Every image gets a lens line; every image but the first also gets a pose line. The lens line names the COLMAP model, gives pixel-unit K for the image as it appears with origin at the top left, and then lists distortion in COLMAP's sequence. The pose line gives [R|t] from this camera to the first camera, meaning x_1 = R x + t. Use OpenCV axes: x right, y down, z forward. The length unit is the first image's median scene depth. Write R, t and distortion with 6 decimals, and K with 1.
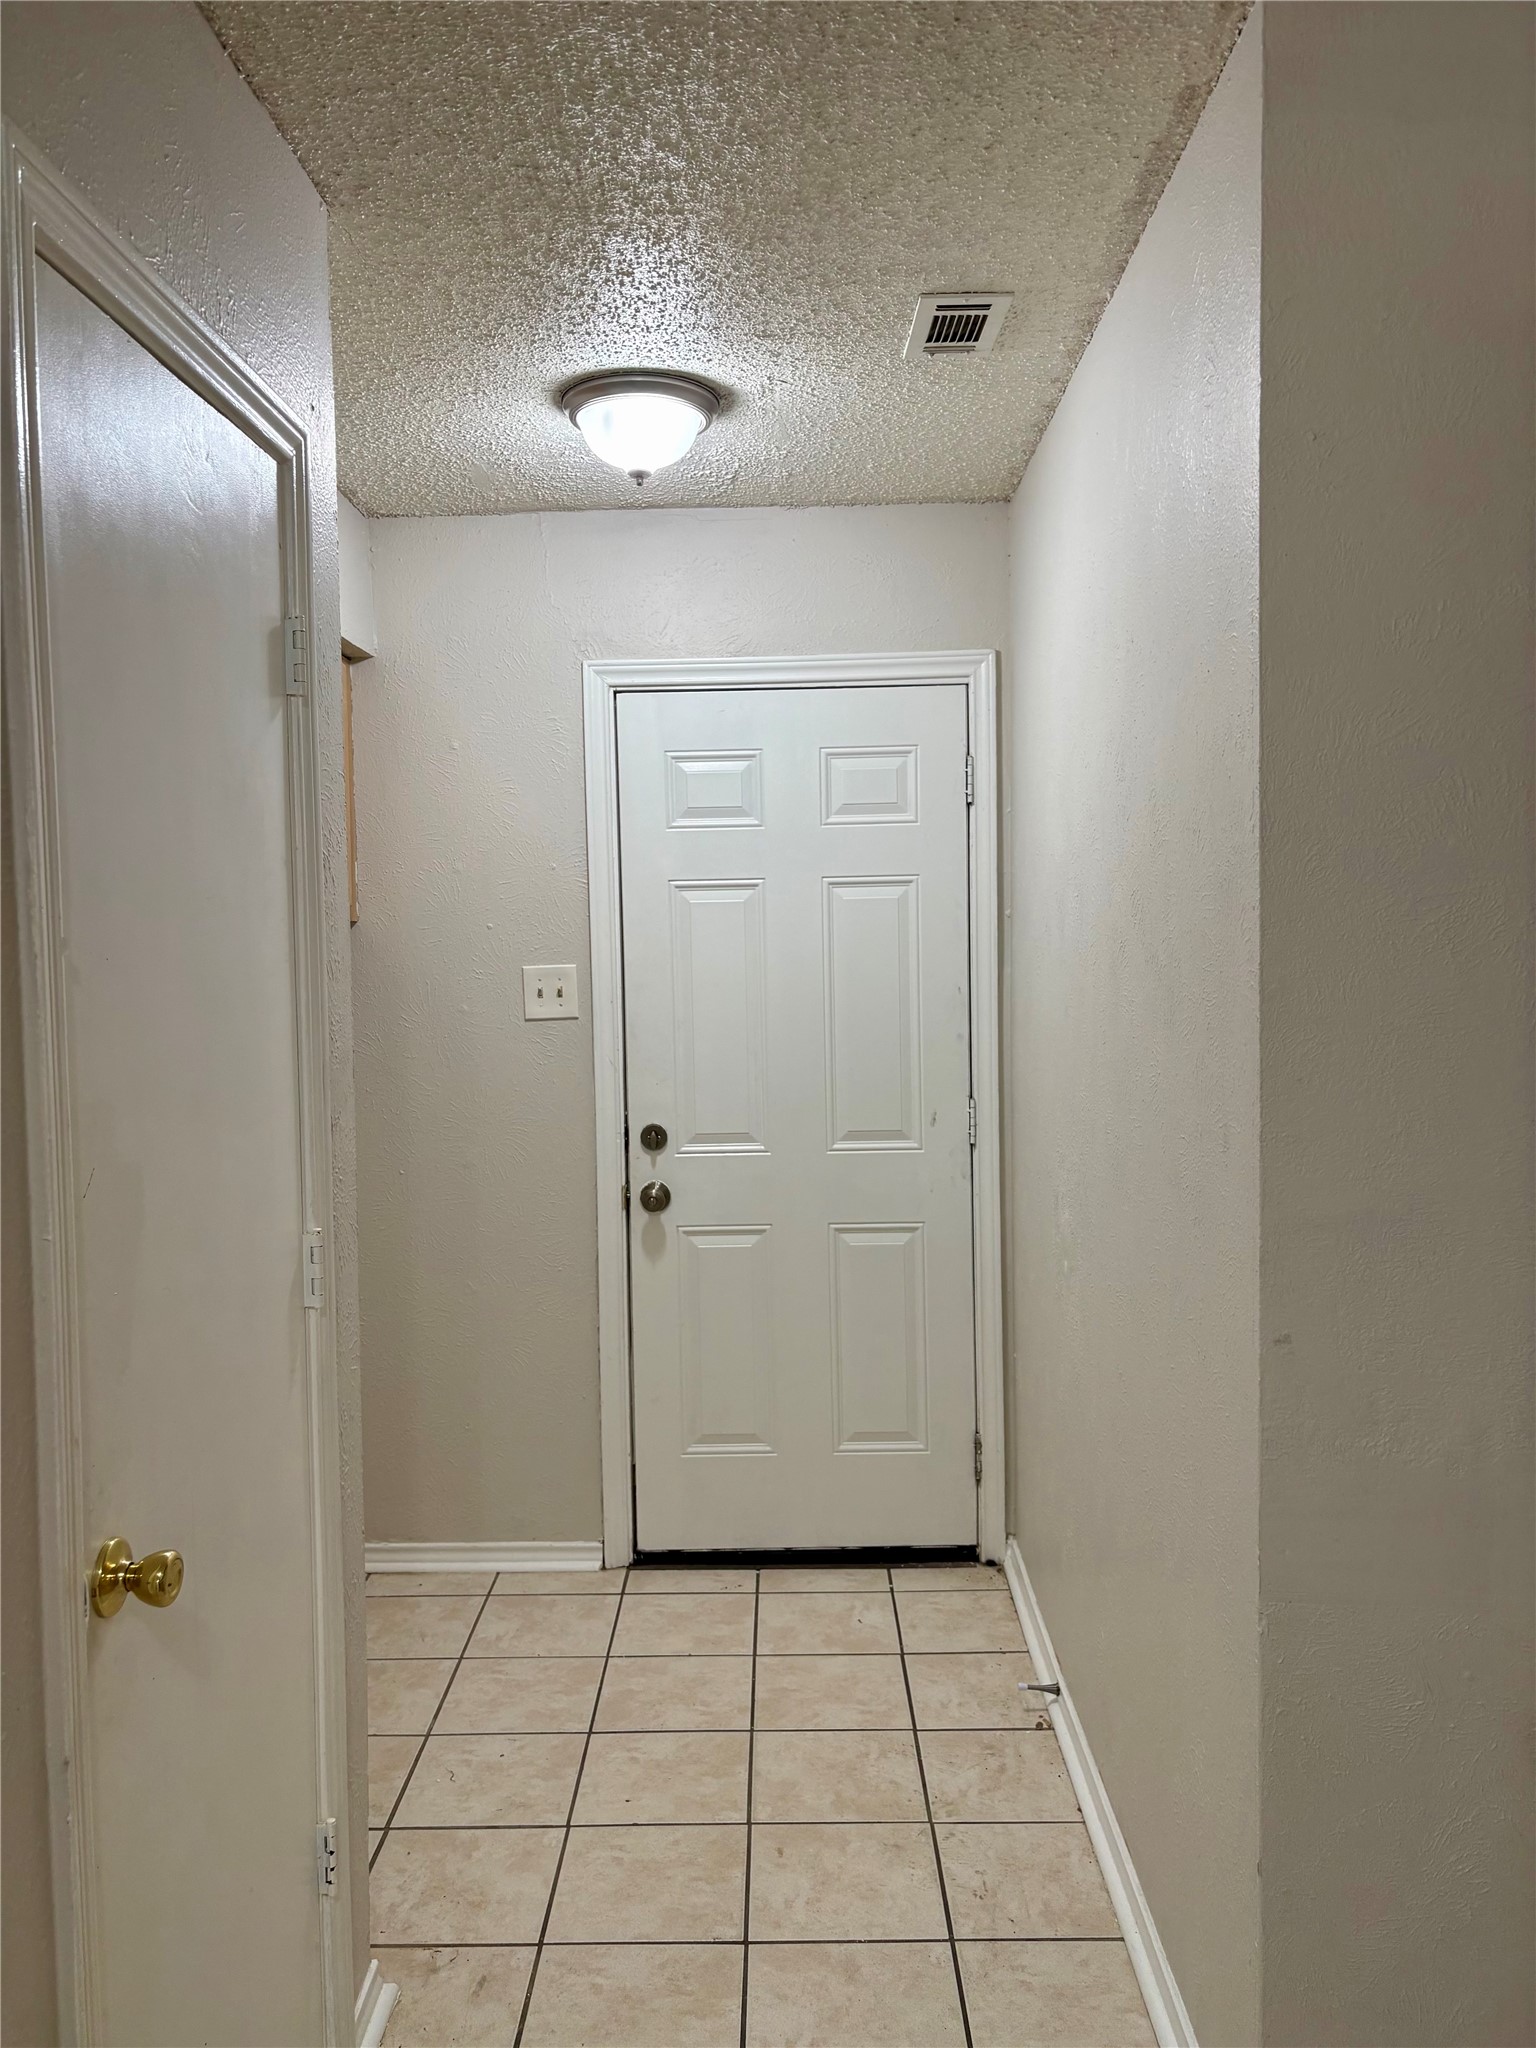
lens RADIAL K [[1533.4, 0, 763.9], [0, 1533.4, 1008.0], [0, 0, 1]] dist [0.009087, -0.038363]
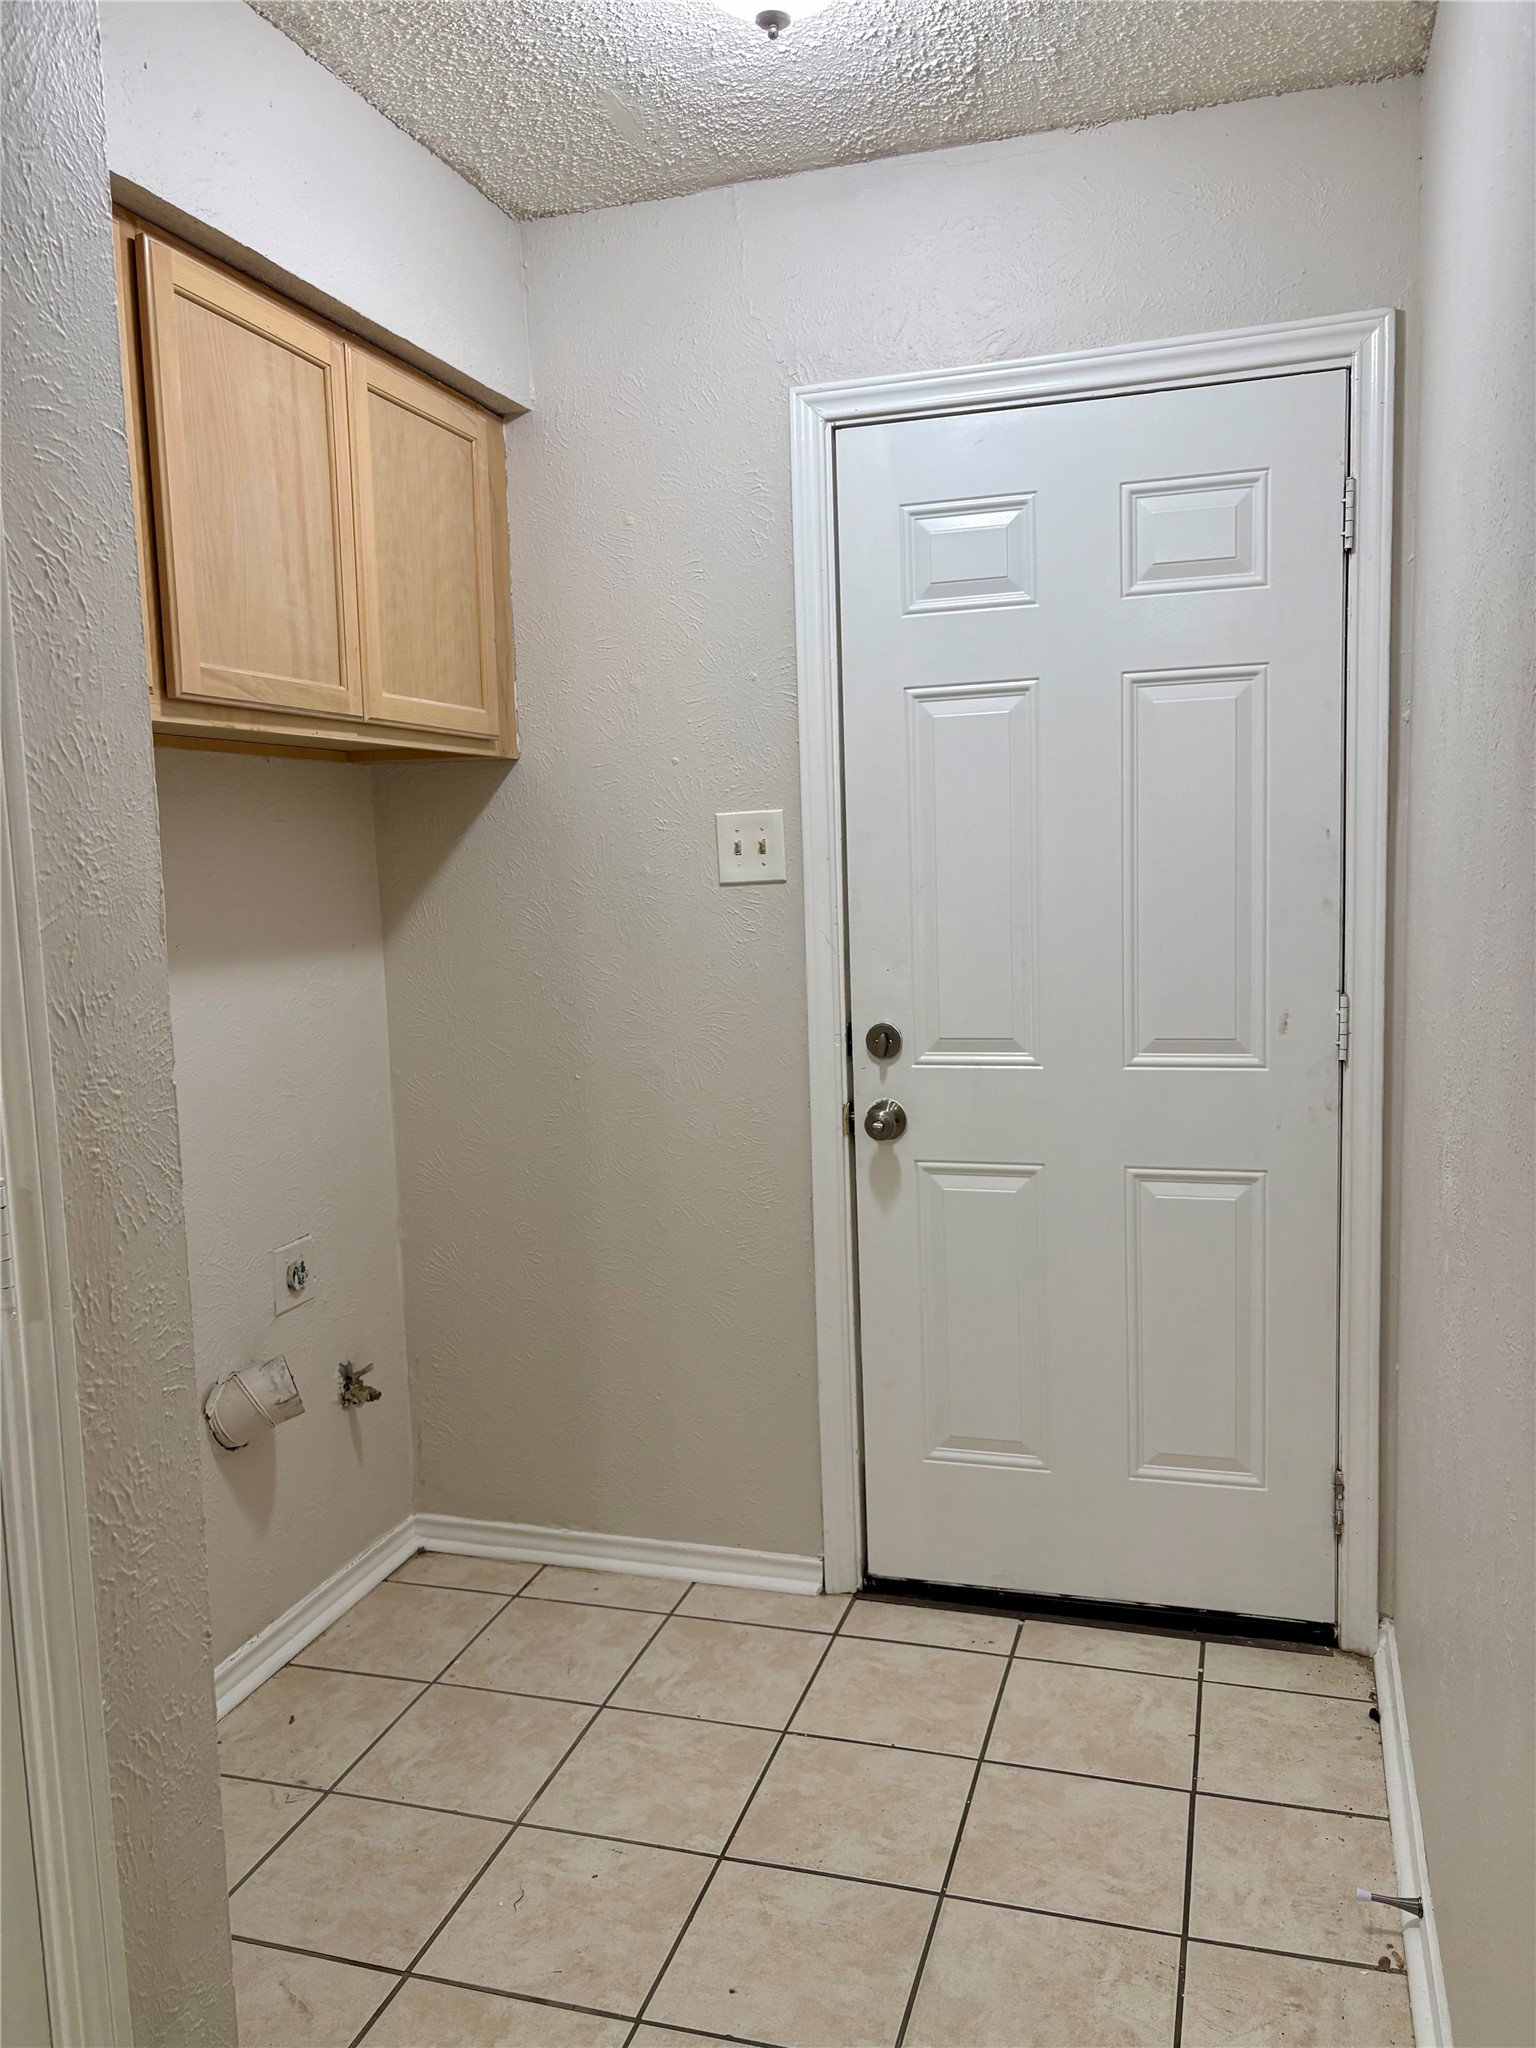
lens RADIAL K [[1533.4, 0, 764.9], [0, 1533.4, 1037.9], [0, 0, 1]] dist [0.009087, -0.038363]
pose [[0.960547, 0.020492, -0.277363, 0.079413], [0.000690, 0.997103, 0.076058, 0.026525], [0.278118, -0.073249, 0.957750, 0.275959]]
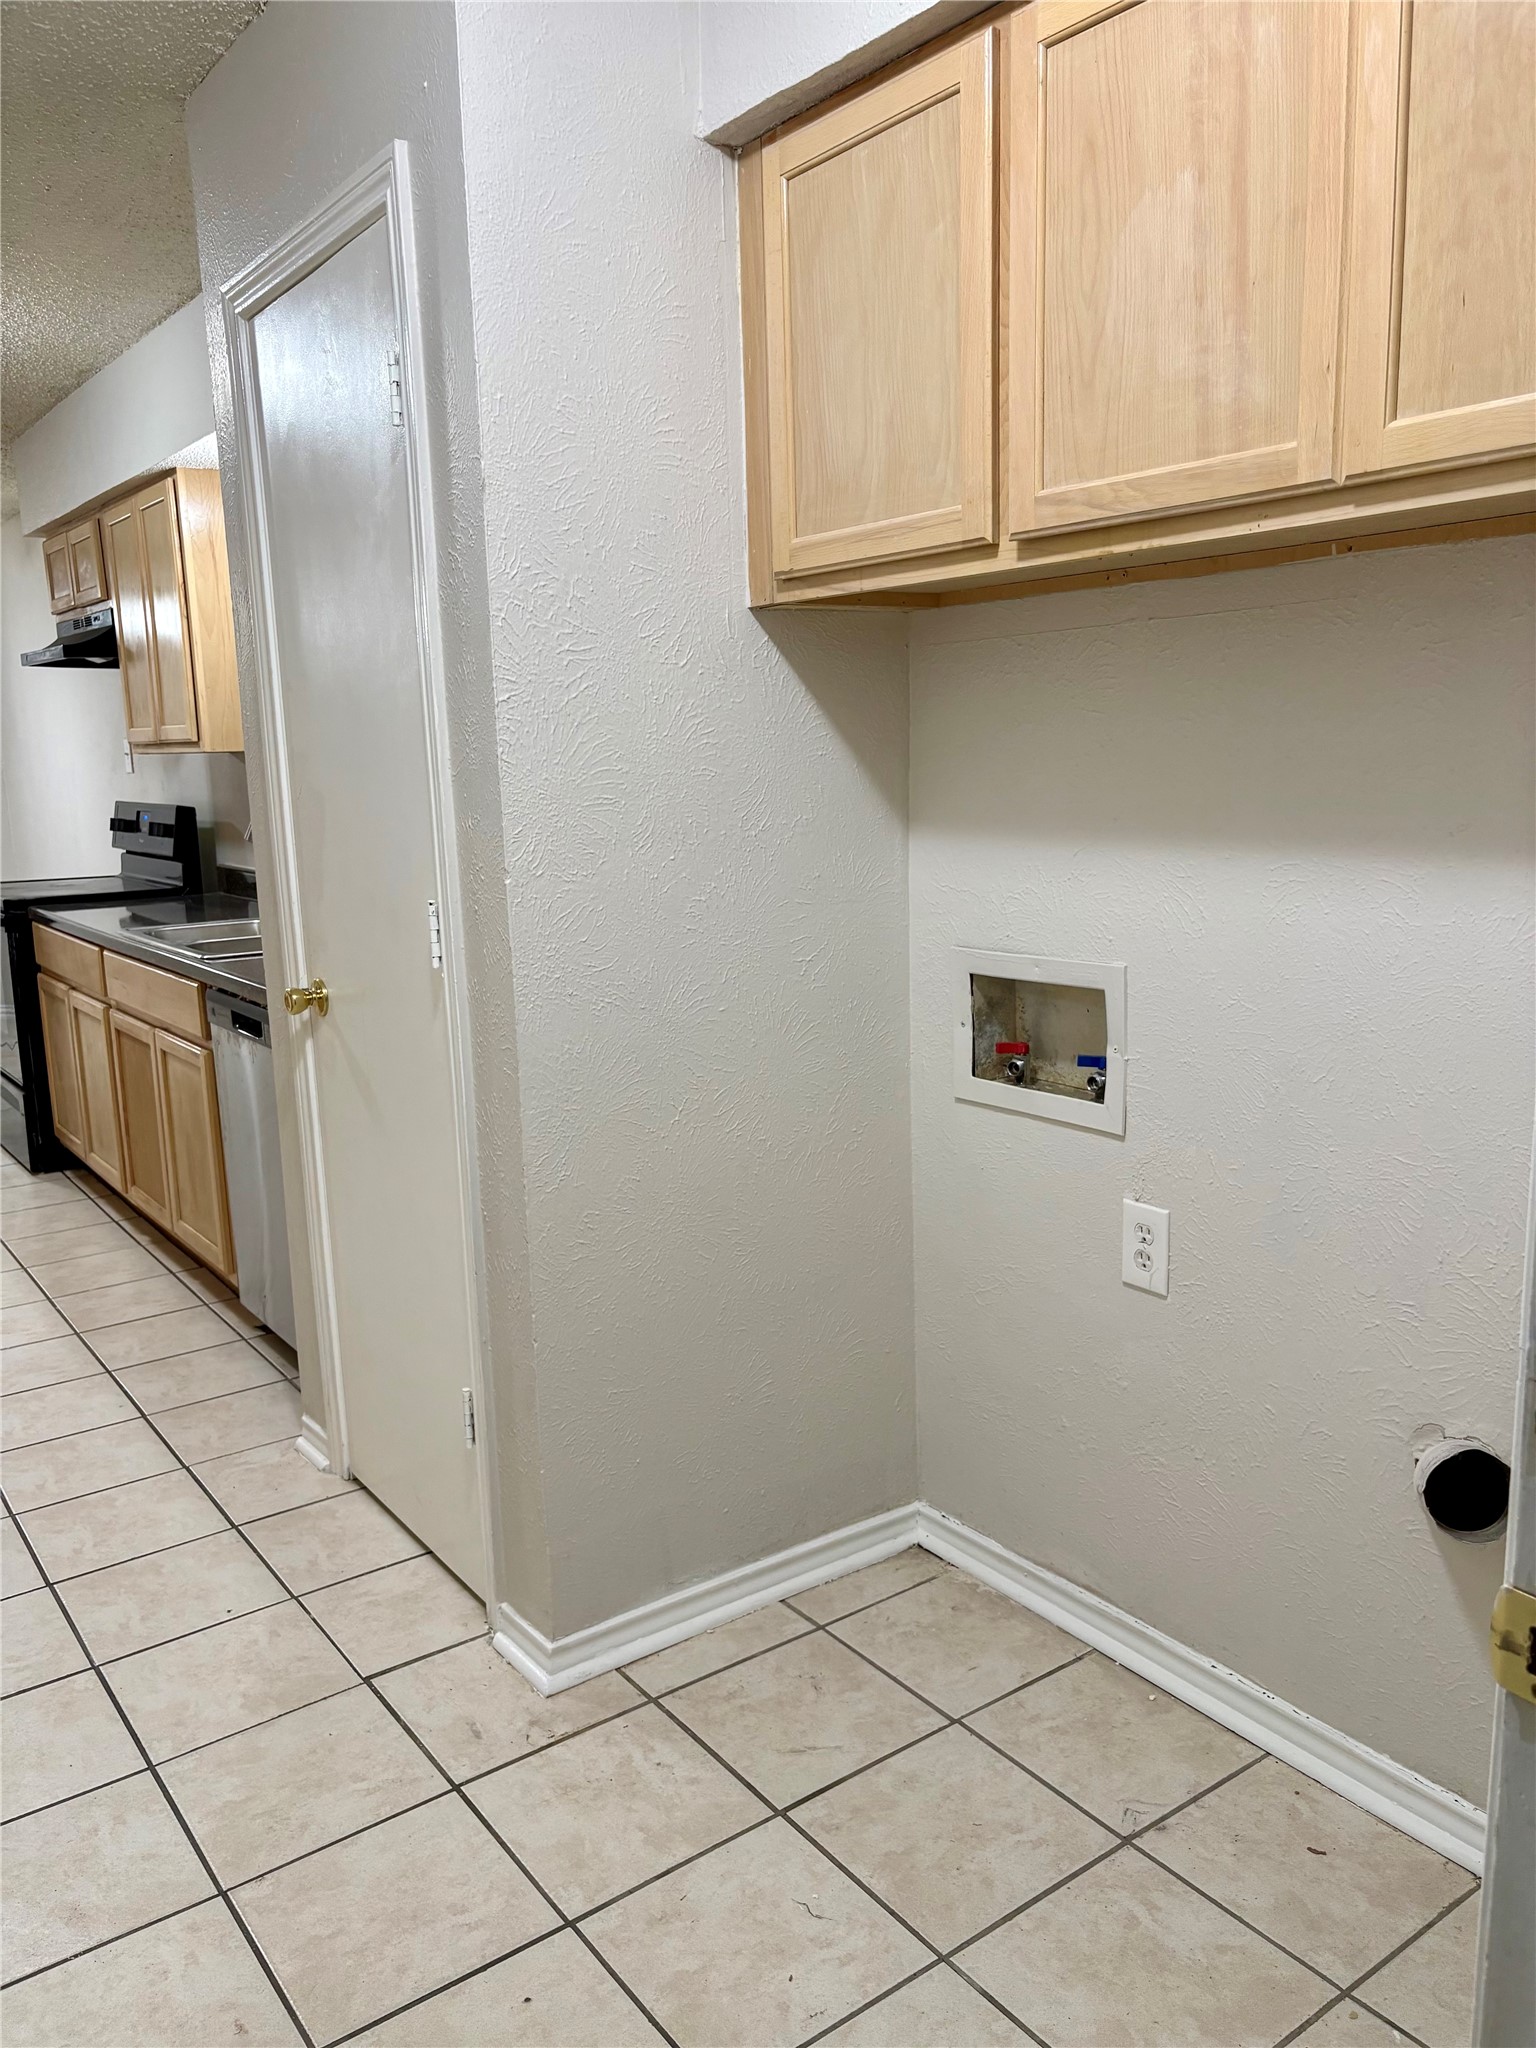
lens RADIAL K [[1533.4, 0, 783.0], [0, 1533.4, 1034.3], [0, 0, 1]] dist [0.009087, -0.038363]
pose [[-0.790549, 0.149412, -0.593893, 0.105317], [0.006269, 0.971704, 0.236117, -0.013343], [0.612367, 0.182939, -0.769116, 1.089636]]
